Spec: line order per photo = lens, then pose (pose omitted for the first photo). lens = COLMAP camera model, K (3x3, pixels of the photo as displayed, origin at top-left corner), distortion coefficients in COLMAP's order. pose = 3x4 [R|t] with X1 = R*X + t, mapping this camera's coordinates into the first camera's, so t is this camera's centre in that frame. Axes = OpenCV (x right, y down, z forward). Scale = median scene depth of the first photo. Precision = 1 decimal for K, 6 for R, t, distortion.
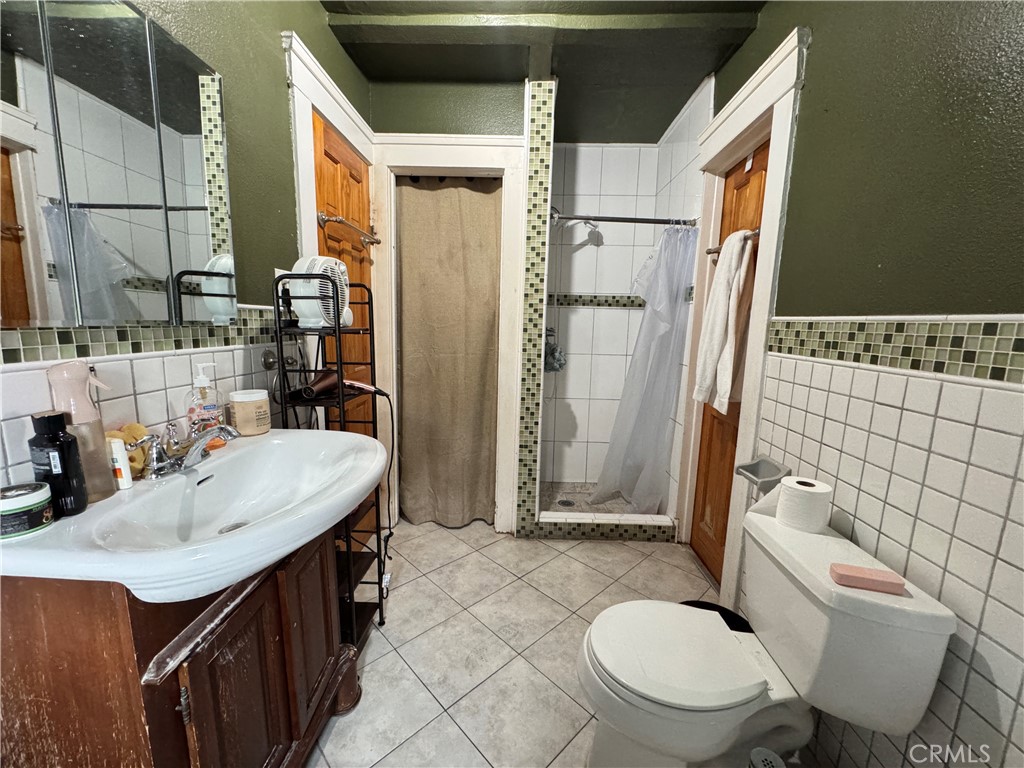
lens RADIAL K [[407.0, 0, 511.4], [0, 407.0, 385.4], [0, 0, 1]] dist [0.003164, 0.000316]
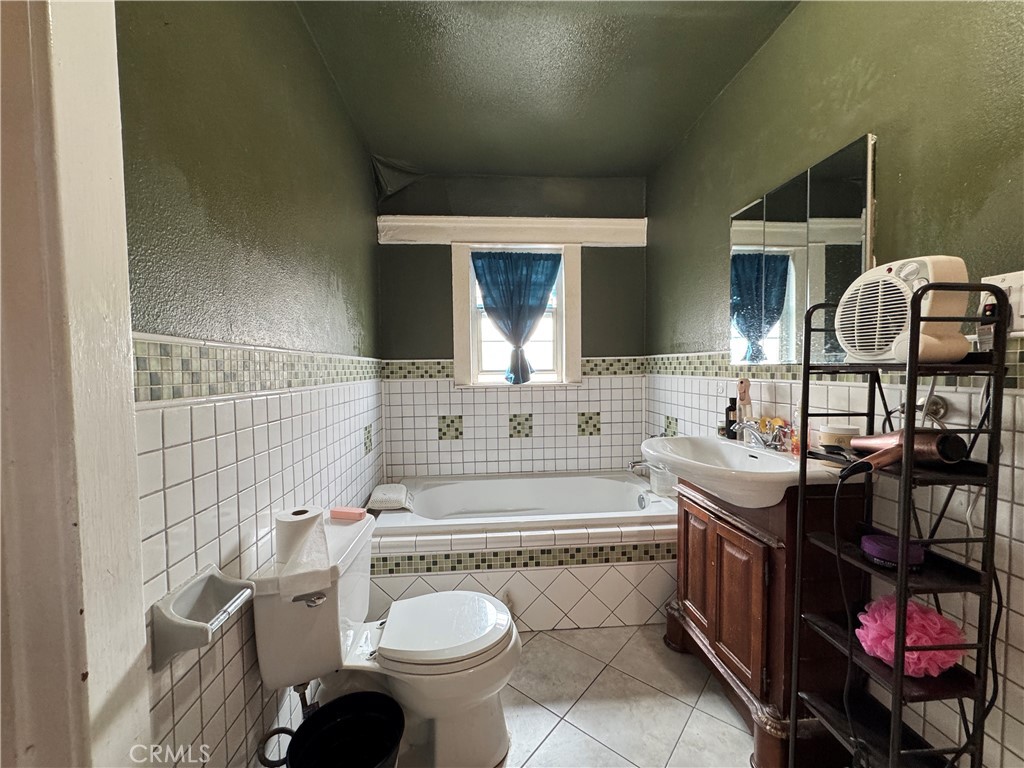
lens RADIAL K [[407.0, 0, 511.4], [0, 407.0, 385.4], [0, 0, 1]] dist [0.003164, 0.000316]
pose [[-0.993904, -0.006600, -0.110050, 0.304326], [-0.027460, 0.981566, 0.189140, -0.254277], [0.106773, 0.191009, -0.975764, 1.861843]]
